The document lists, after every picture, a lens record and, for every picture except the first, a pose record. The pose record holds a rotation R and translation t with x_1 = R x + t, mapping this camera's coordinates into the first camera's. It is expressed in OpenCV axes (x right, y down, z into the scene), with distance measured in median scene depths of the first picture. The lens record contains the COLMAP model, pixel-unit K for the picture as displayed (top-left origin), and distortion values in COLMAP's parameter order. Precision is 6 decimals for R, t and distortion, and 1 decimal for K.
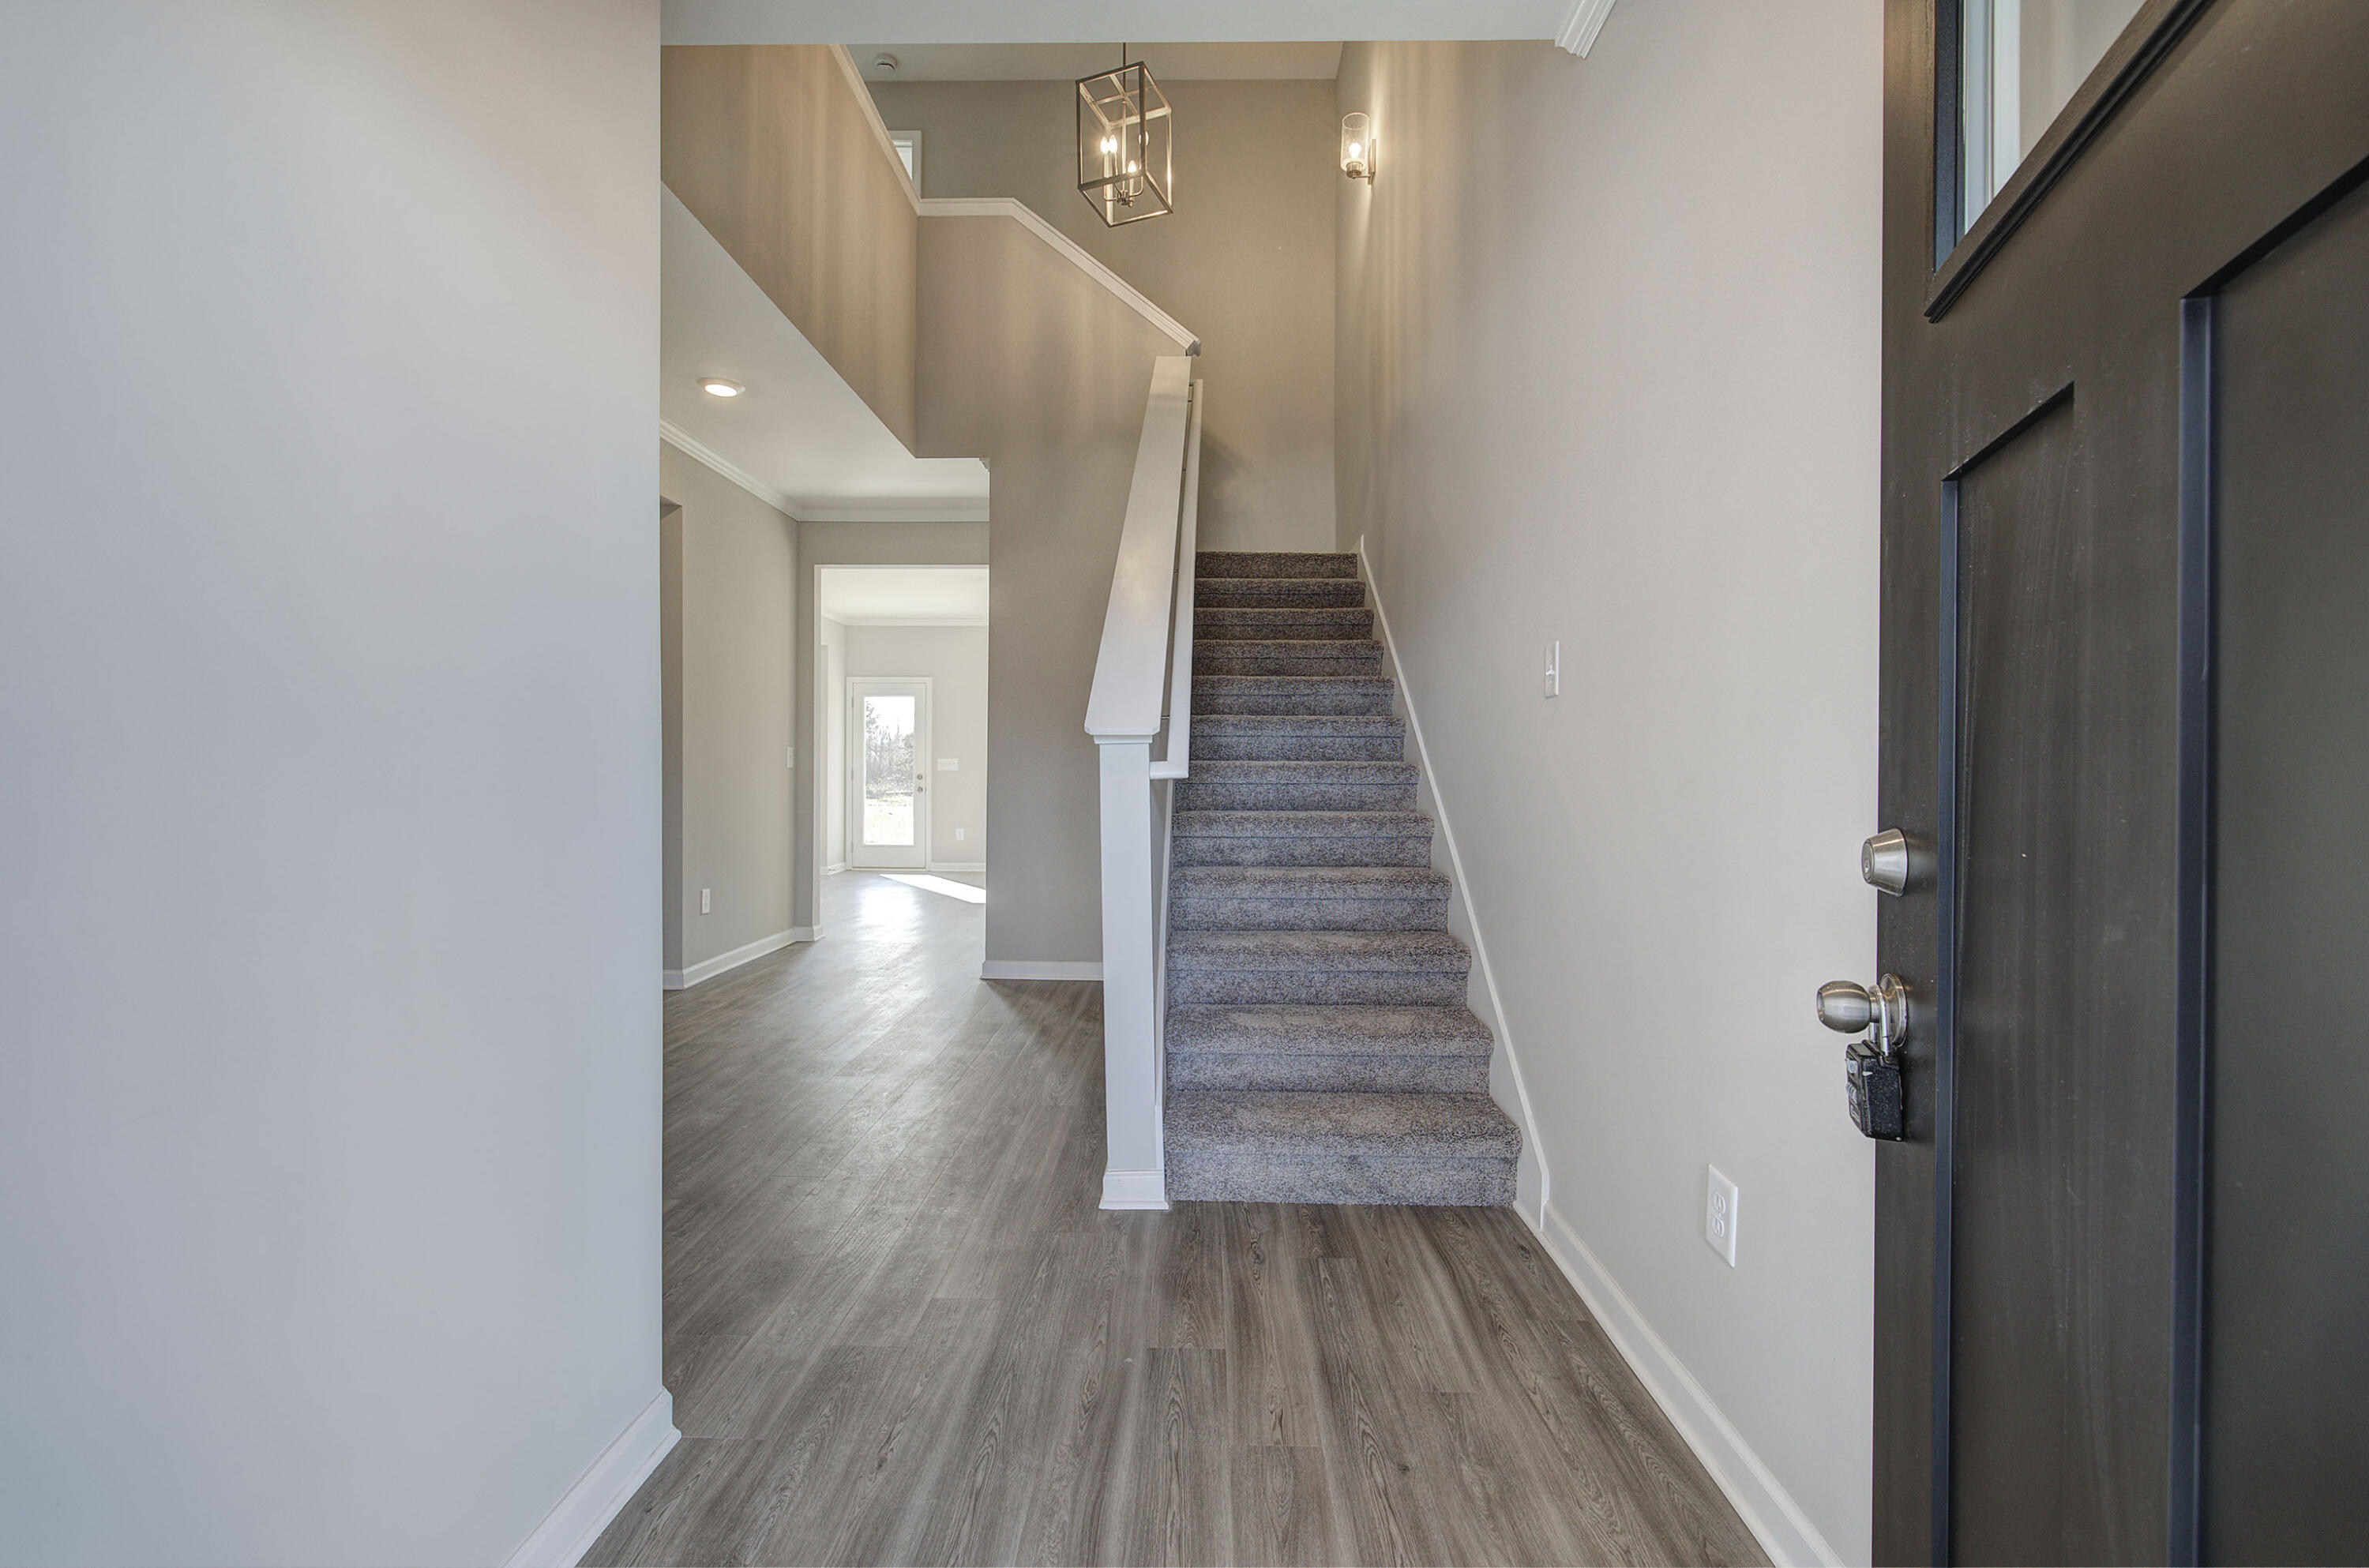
lens RADIAL K [[1000.8, 0, 1184.1], [0, 1000.8, 777.4], [0, 0, 1]] dist [-0.008474, 0.002984]
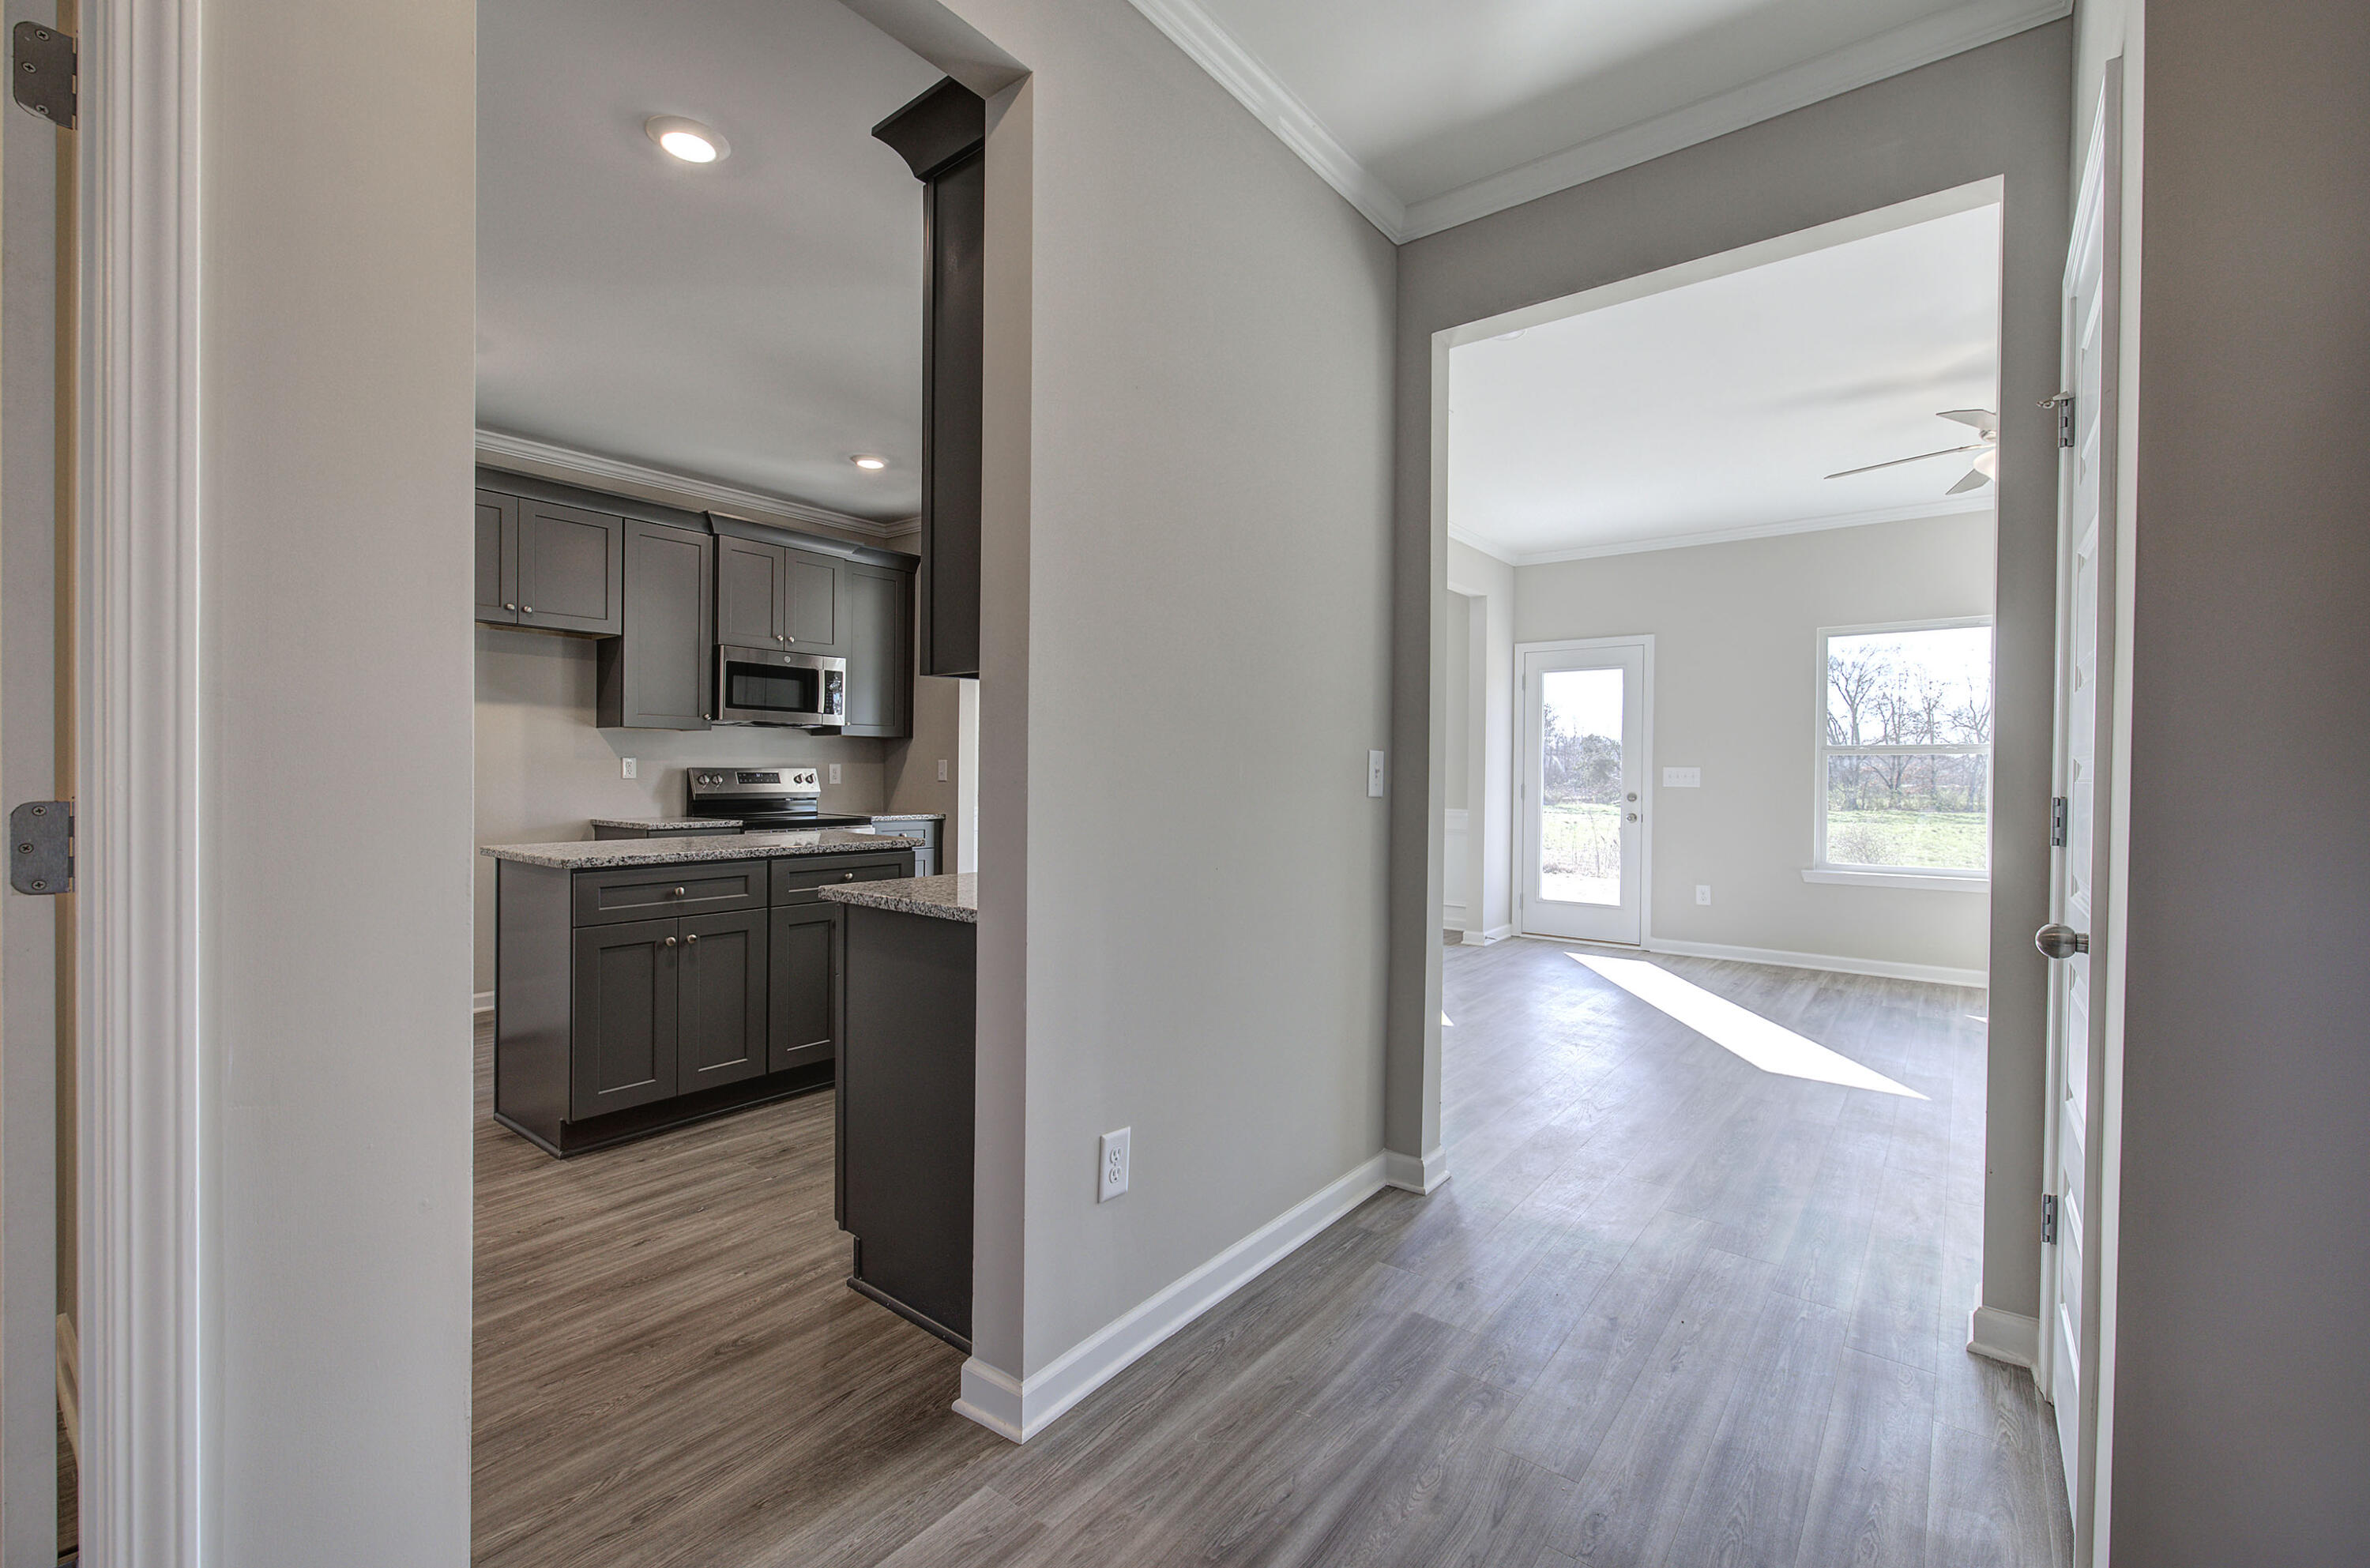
lens RADIAL K [[1001.3, 0, 1189.7], [0, 1001.3, 781.3], [0, 0, 1]] dist [-0.008474, 0.002984]
pose [[0.799017, 0.007428, -0.601262, -0.279160], [-0.007718, 0.999968, 0.002096, -0.023954], [0.601259, 0.002966, 0.799049, 0.859520]]
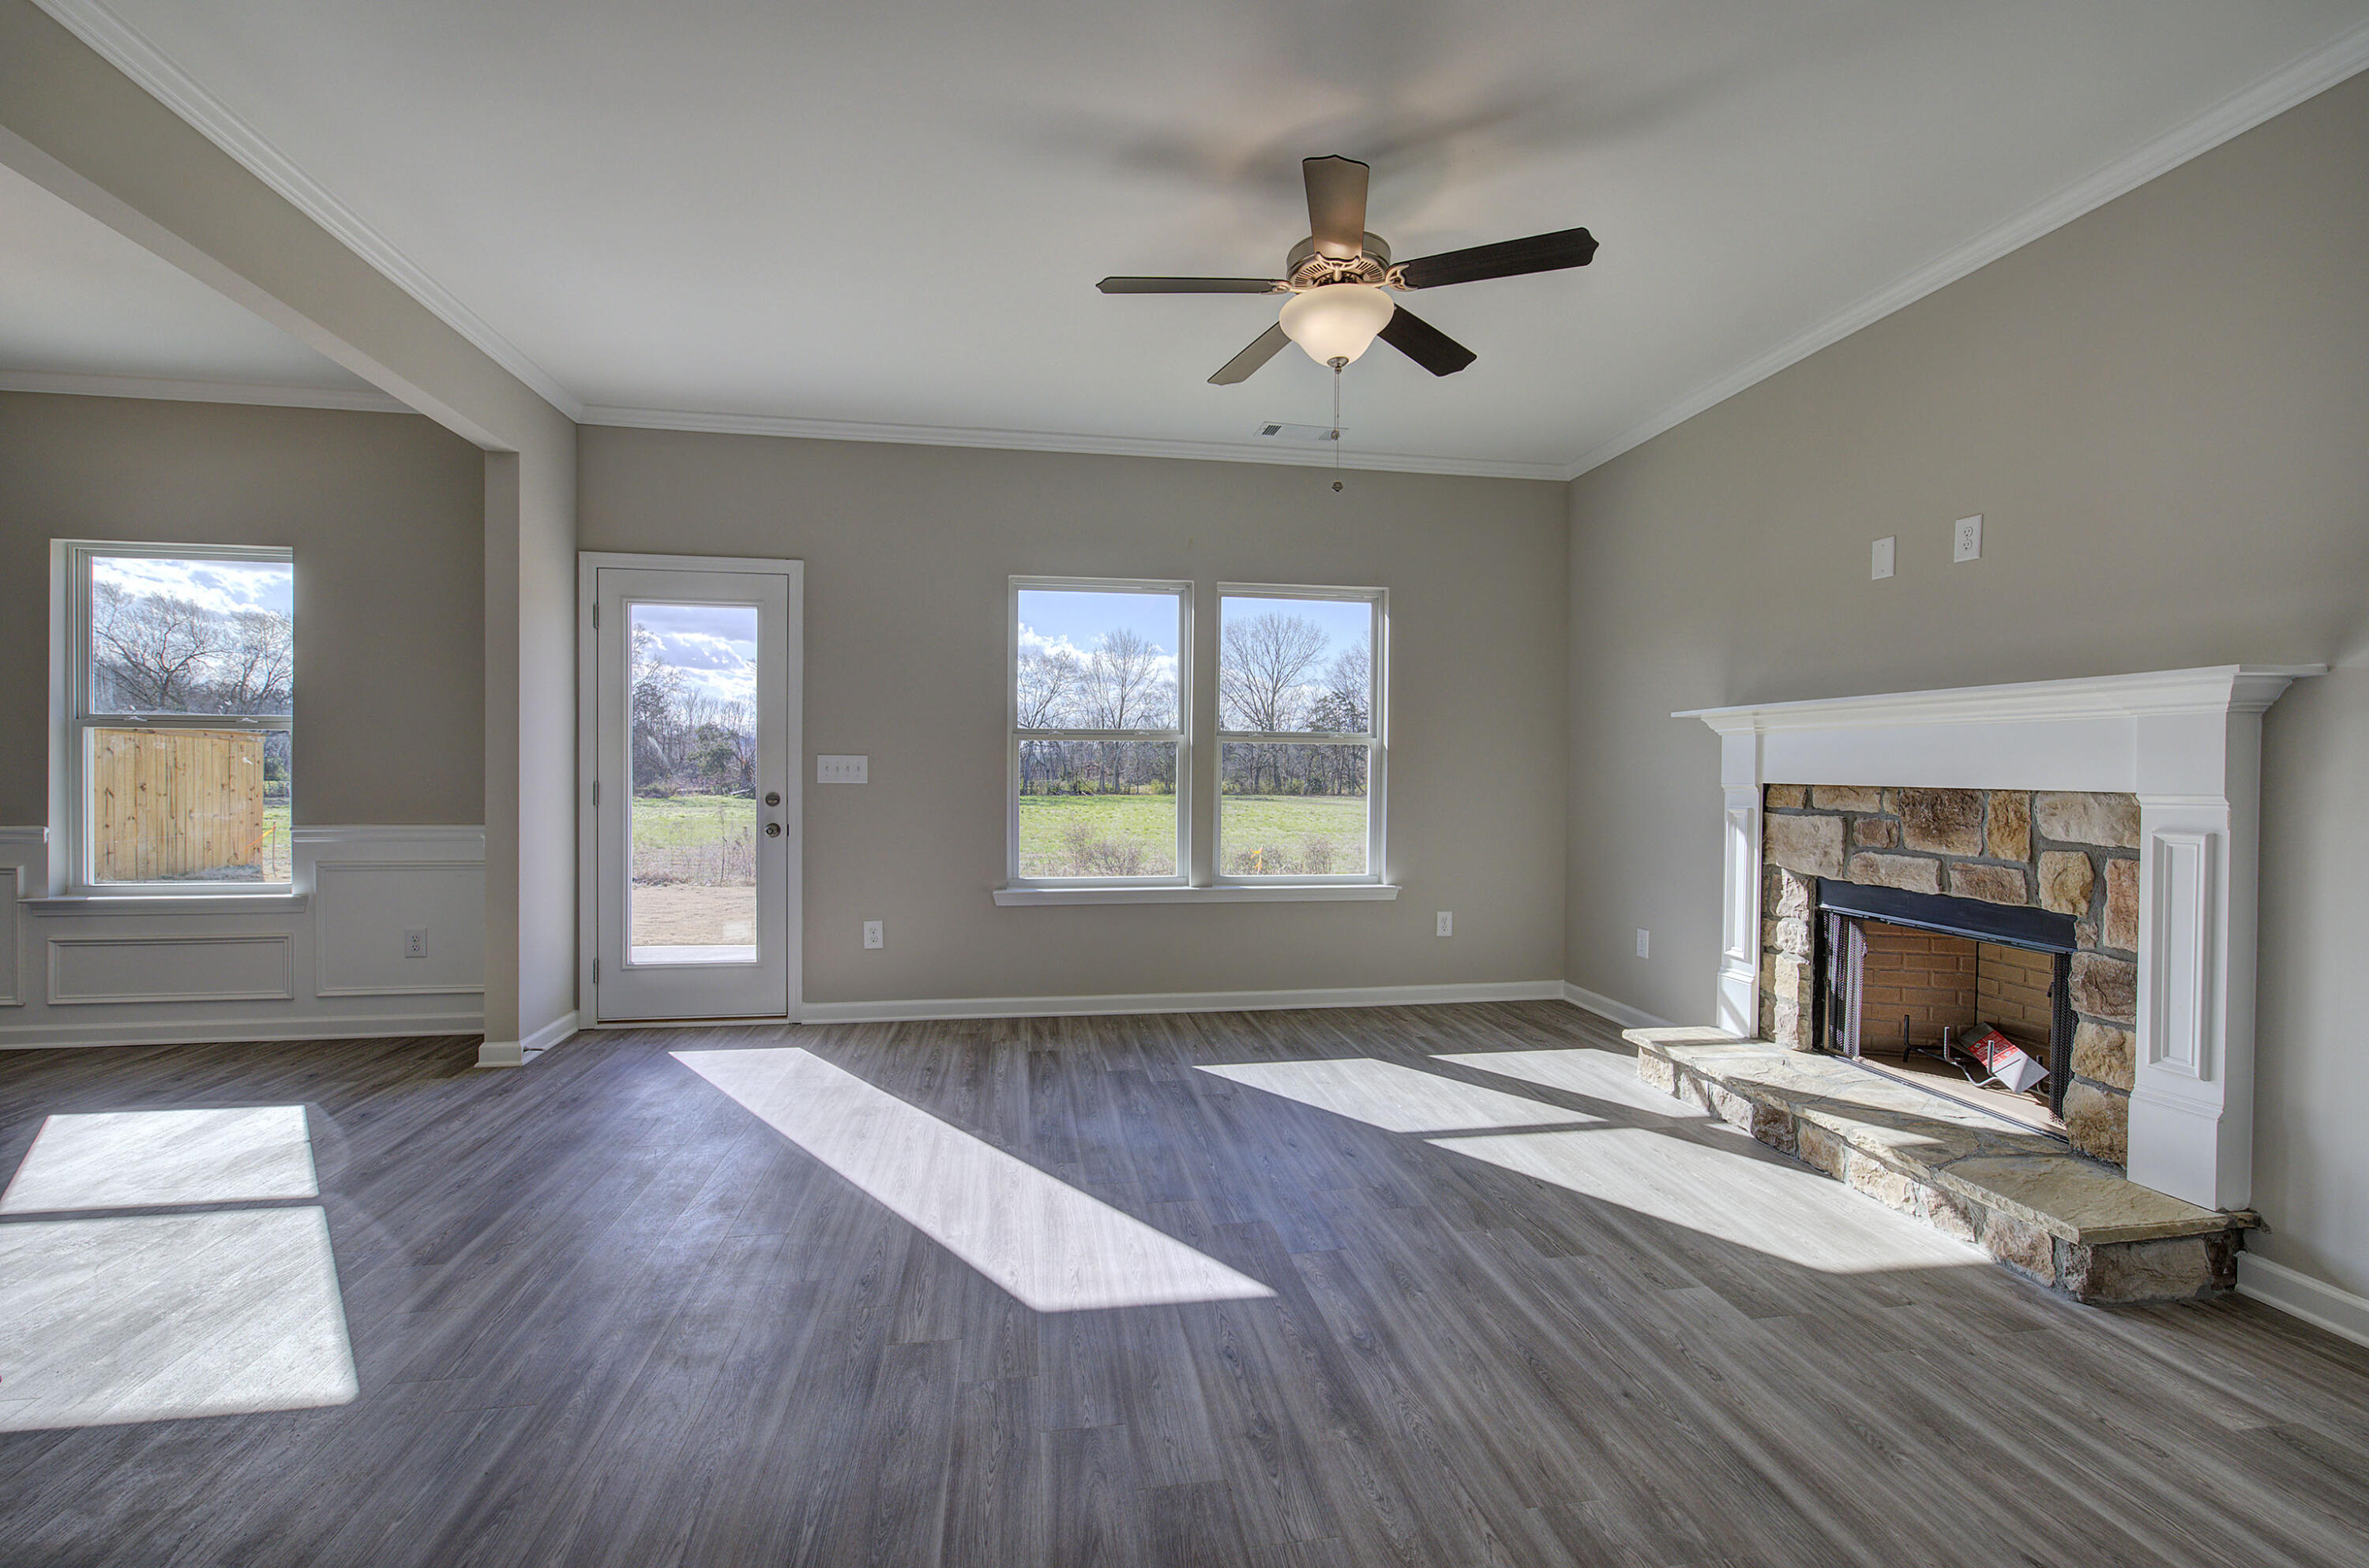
lens RADIAL K [[1000.8, 0, 1185.5], [0, 1000.8, 775.1], [0, 0, 1]] dist [-0.008474, 0.002984]
pose [[0.983420, 0.000162, 0.181340, -0.428859], [-0.000653, 0.999996, 0.002647, -0.029871], [-0.181339, -0.002721, 0.983417, 1.408559]]
